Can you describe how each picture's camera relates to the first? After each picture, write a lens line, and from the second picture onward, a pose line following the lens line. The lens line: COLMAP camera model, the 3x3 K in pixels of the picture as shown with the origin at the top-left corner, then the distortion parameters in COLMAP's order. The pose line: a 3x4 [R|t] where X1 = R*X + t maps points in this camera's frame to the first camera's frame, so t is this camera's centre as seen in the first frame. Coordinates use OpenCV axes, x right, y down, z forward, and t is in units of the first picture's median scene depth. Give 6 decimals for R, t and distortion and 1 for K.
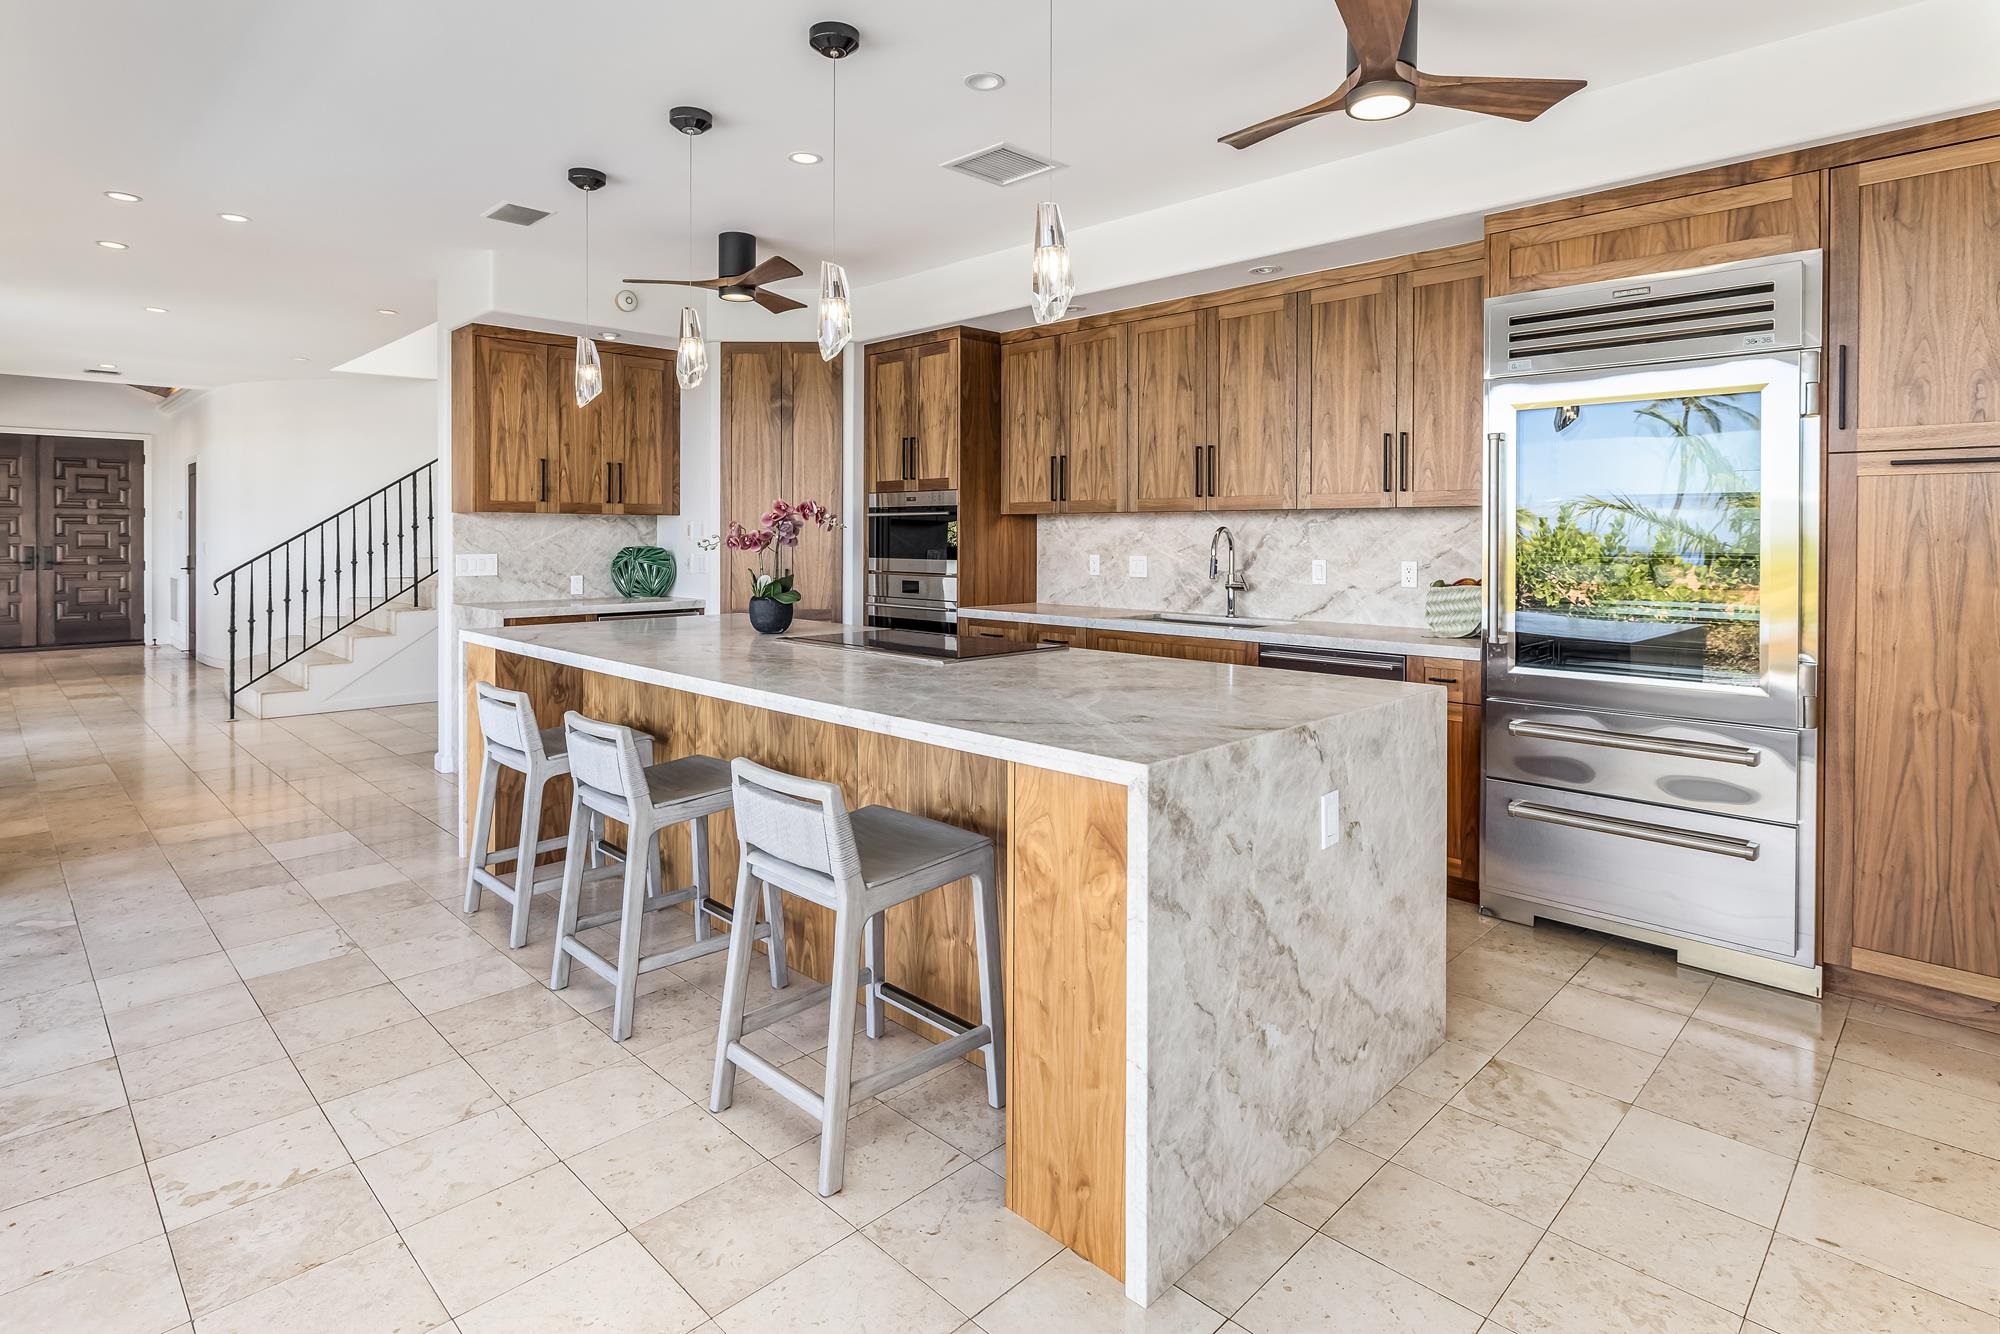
lens RADIAL K [[1033.7, 0, 1005.0], [0, 1033.7, 604.4], [0, 0, 1]] dist [-0.000377, 0.000095]
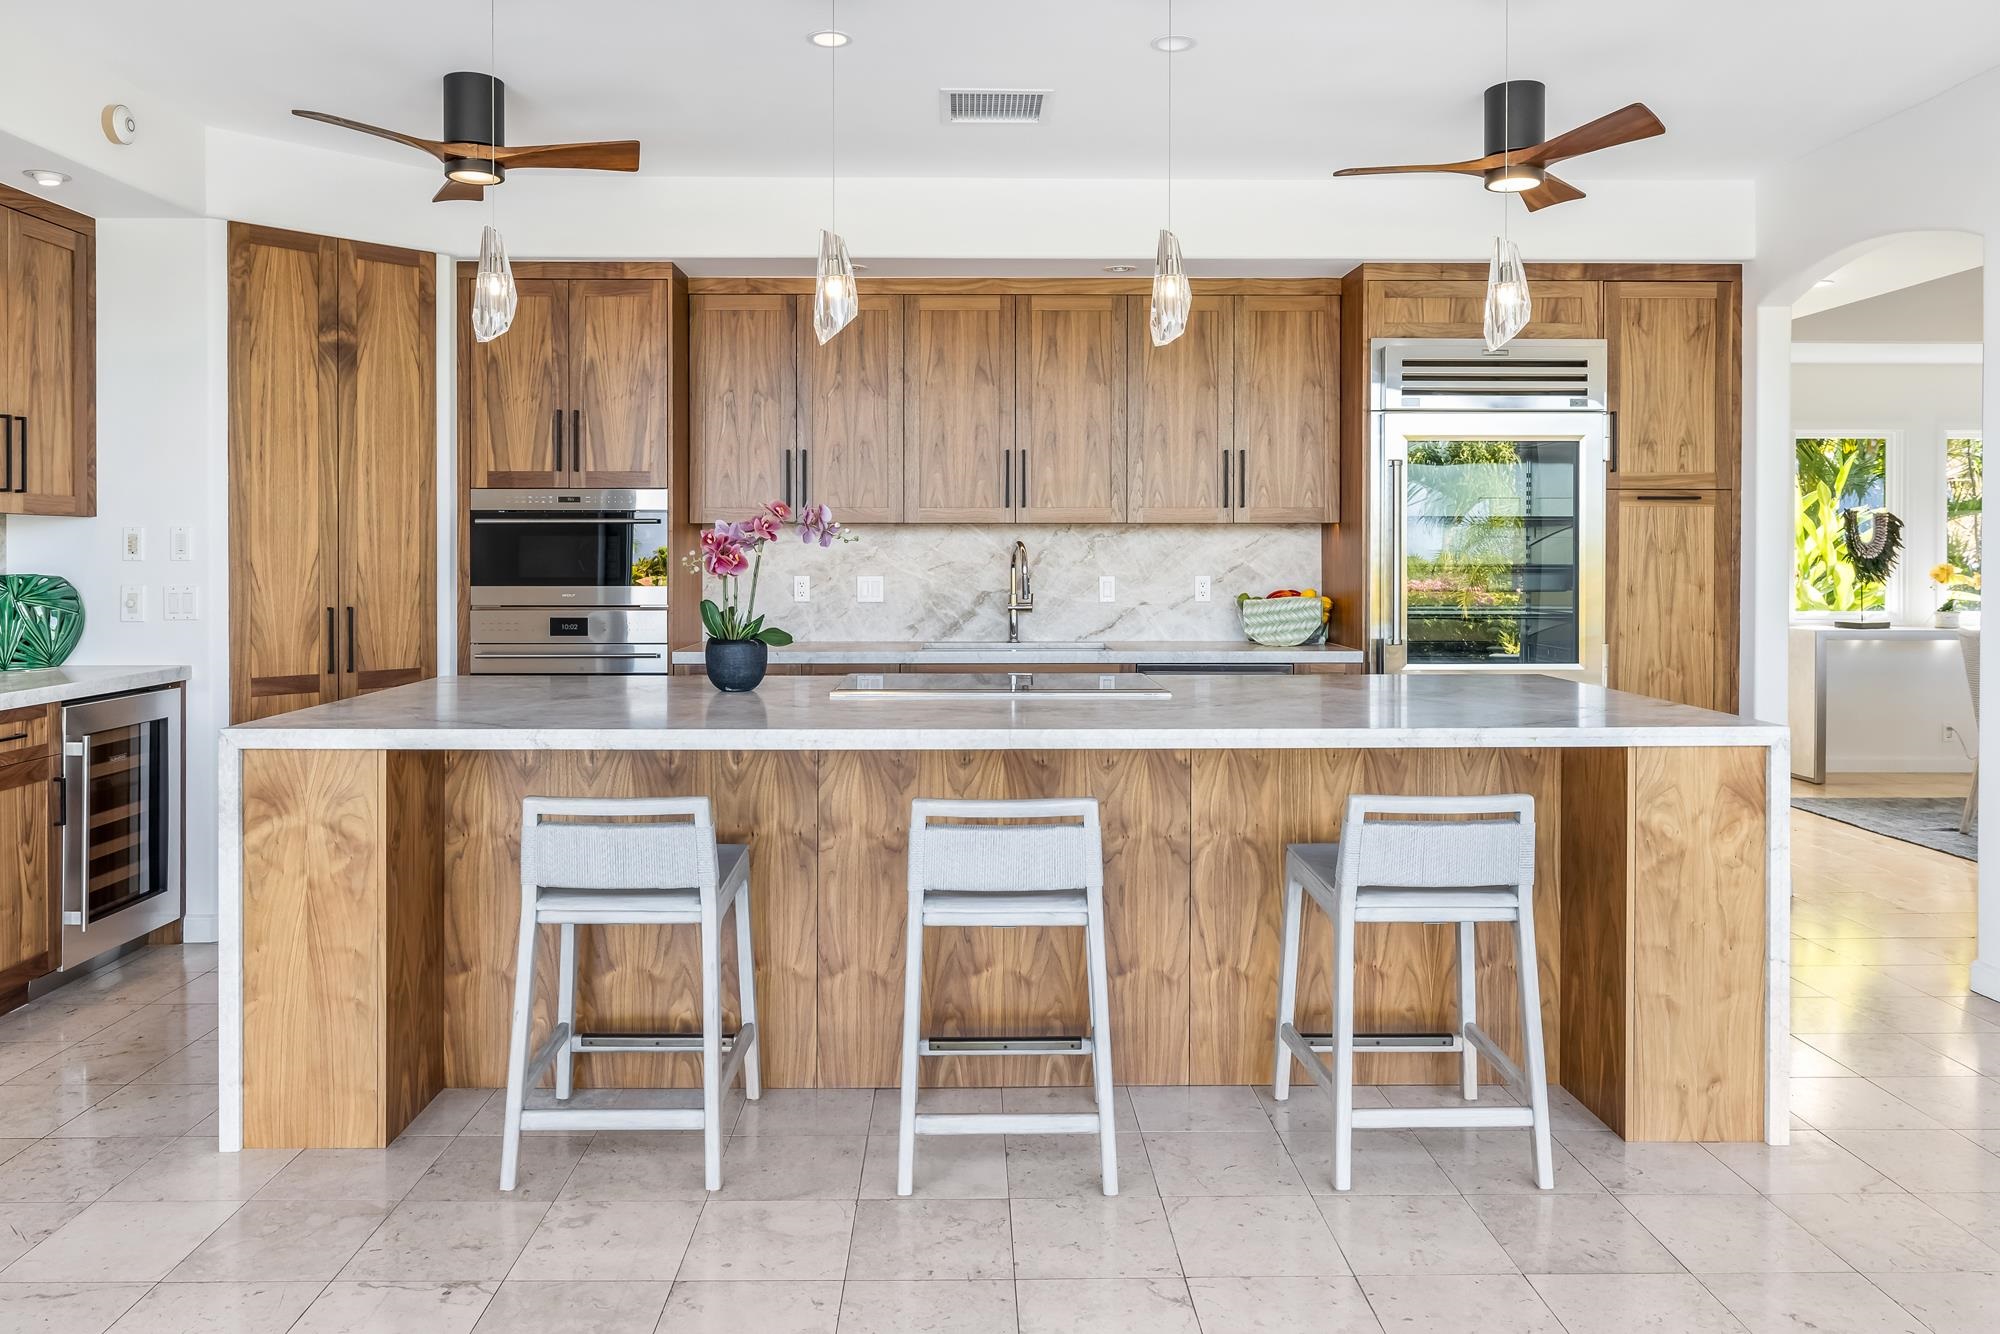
lens RADIAL K [[1371.1, 0, 991.7], [0, 1371.1, 661.3], [0, 0, 1]] dist [-0.001263, 0.001876]
pose [[0.698389, -0.059286, 0.713259, -0.682269], [0.050421, 0.998163, 0.033598, -0.012940], [-0.713940, 0.012499, 0.700095, 0.195746]]
